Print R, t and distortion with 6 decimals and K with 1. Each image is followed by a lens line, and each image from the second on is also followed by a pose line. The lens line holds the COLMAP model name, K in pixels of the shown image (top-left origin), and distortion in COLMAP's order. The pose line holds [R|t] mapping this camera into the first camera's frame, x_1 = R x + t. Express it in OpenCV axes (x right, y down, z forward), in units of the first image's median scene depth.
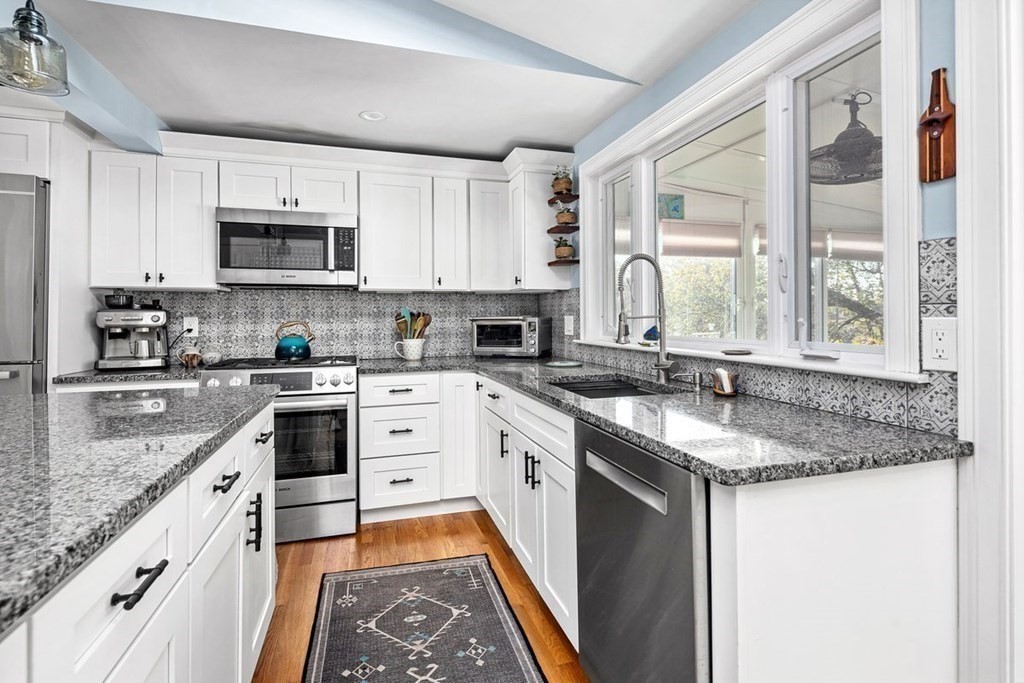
lens RADIAL K [[507.5, 0, 527.7], [0, 507.5, 312.0], [0, 0, 1]] dist [-0.000768, -0.002114]
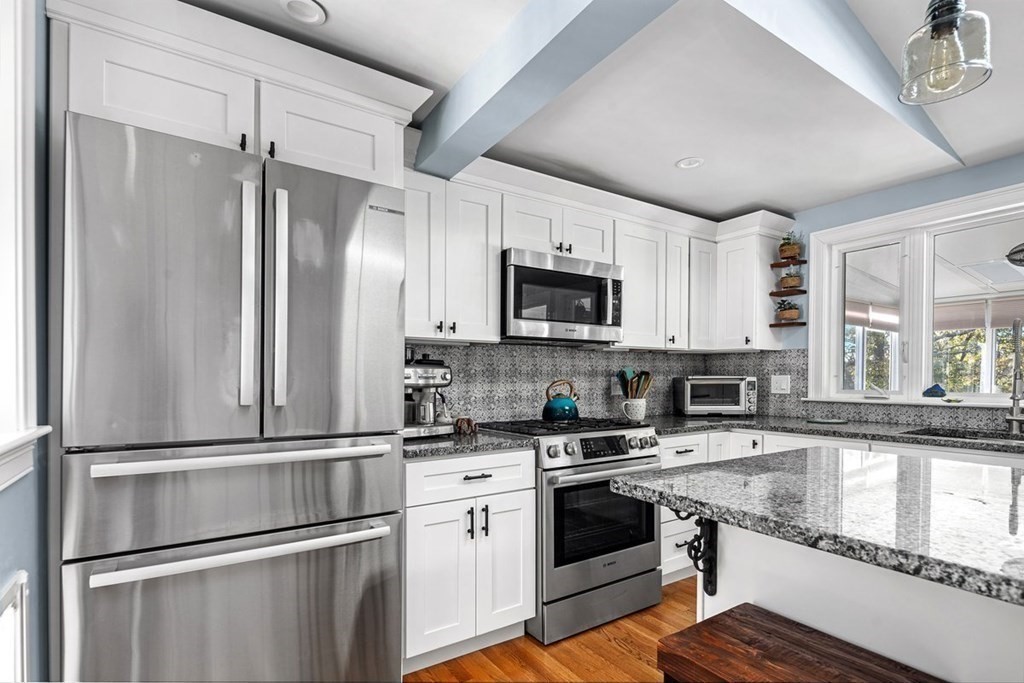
lens RADIAL K [[507.5, 0, 520.6], [0, 507.5, 381.0], [0, 0, 1]] dist [-0.000768, -0.002114]
pose [[0.961562, 0.000749, 0.274589, -0.769256], [-0.005599, 0.999842, 0.016879, 0.005029], [-0.274533, -0.017767, 0.961414, 0.146878]]
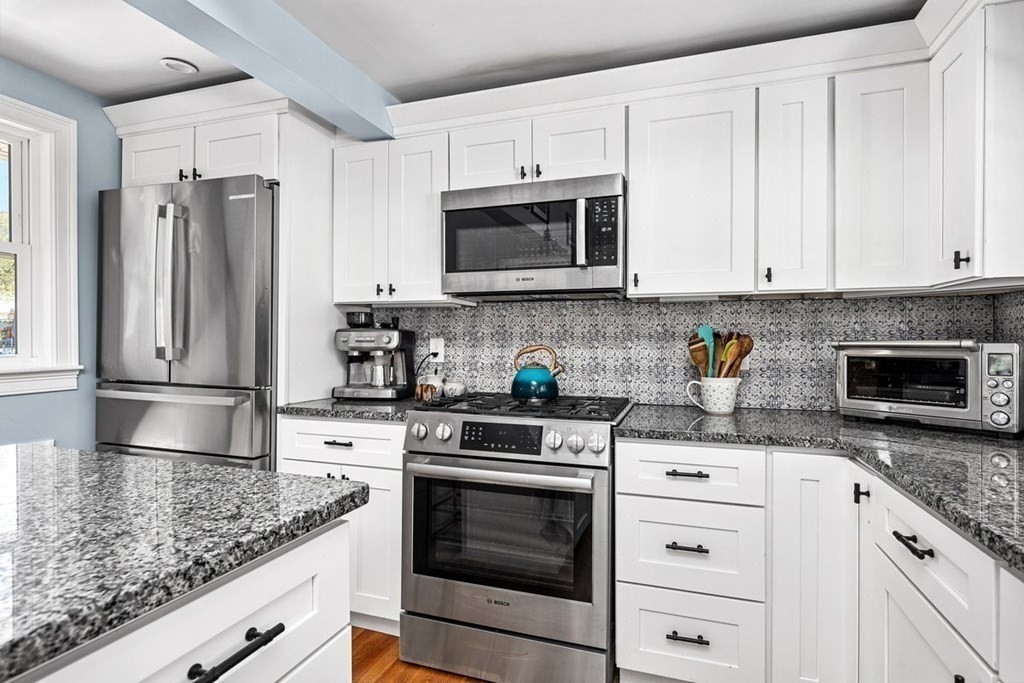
lens RADIAL K [[507.5, 0, 517.6], [0, 507.5, 341.7], [0, 0, 1]] dist [-0.000768, -0.002114]
pose [[0.799317, 0.008595, -0.600848, -0.065393], [-0.001177, 0.999918, 0.012738, 0.004793], [0.600909, -0.009475, 0.799262, 0.427449]]
